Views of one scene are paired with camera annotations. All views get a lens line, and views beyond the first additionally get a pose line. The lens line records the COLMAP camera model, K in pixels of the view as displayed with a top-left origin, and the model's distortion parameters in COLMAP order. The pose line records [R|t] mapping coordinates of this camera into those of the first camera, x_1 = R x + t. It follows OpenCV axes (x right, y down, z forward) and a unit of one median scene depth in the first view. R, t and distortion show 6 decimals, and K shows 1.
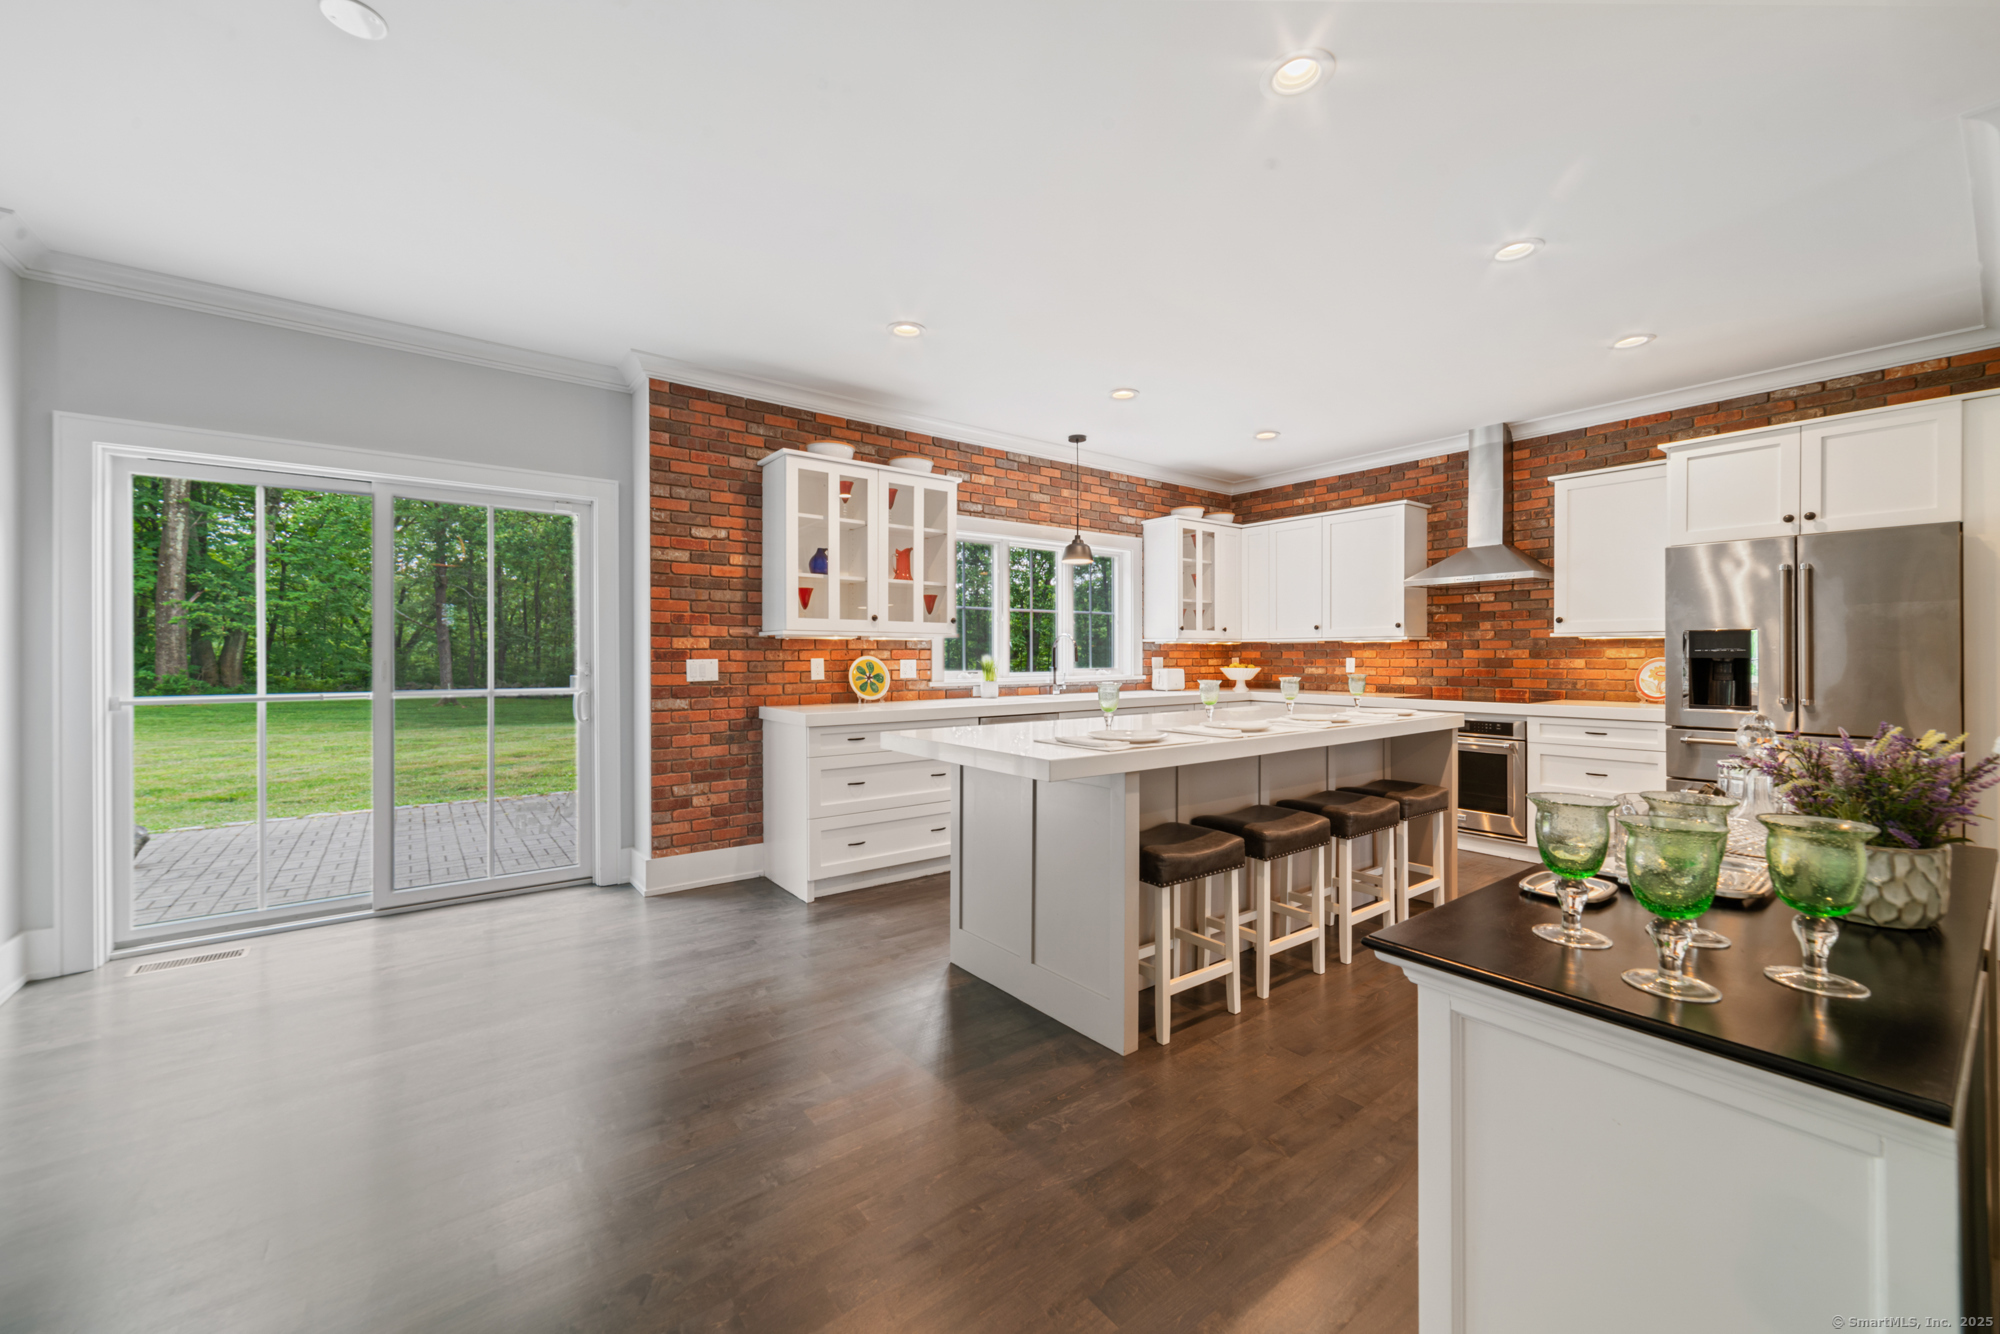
lens RADIAL K [[778.3, 0, 982.3], [0, 778.3, 662.2], [0, 0, 1]] dist [0.002199, 0.001471]
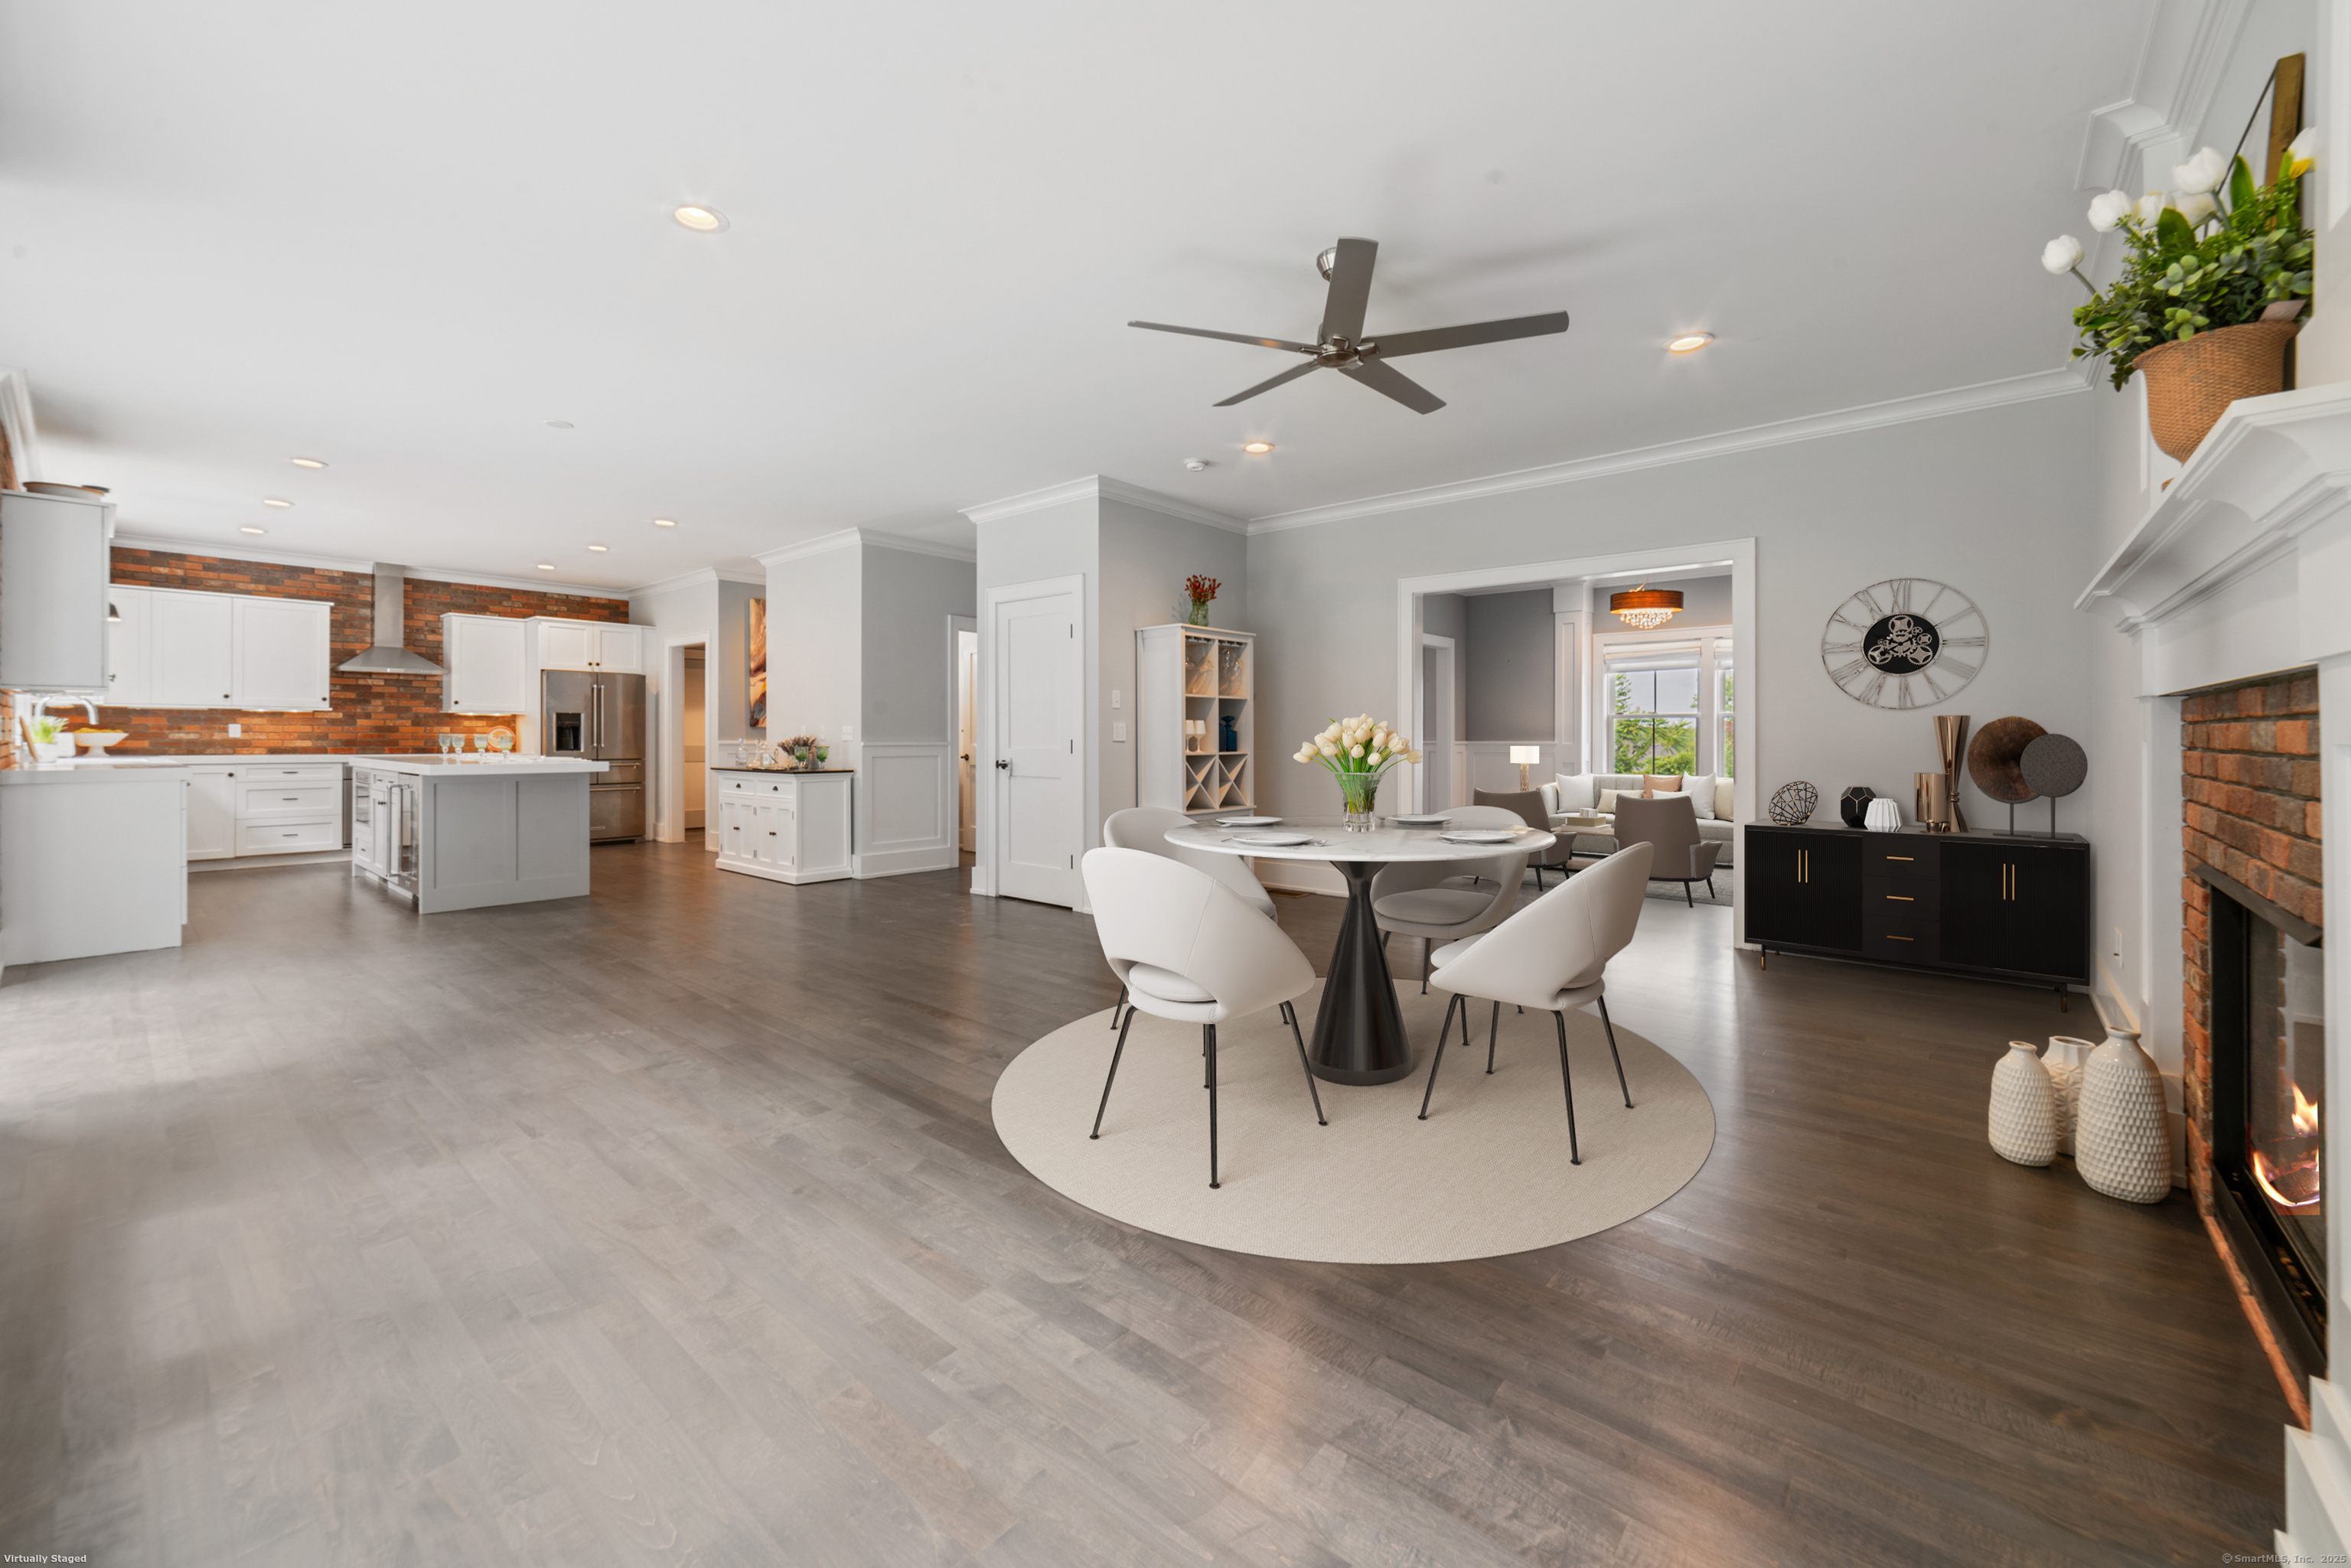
lens RADIAL K [[914.8, 0, 1179.2], [0, 914.8, 735.8], [0, 0, 1]] dist [0.002199, 0.001471]
pose [[-0.224138, 0.002921, 0.974553, -1.330226], [0.004120, 0.999989, -0.002050, 0.023235], [-0.974549, 0.003556, -0.224148, -0.031901]]
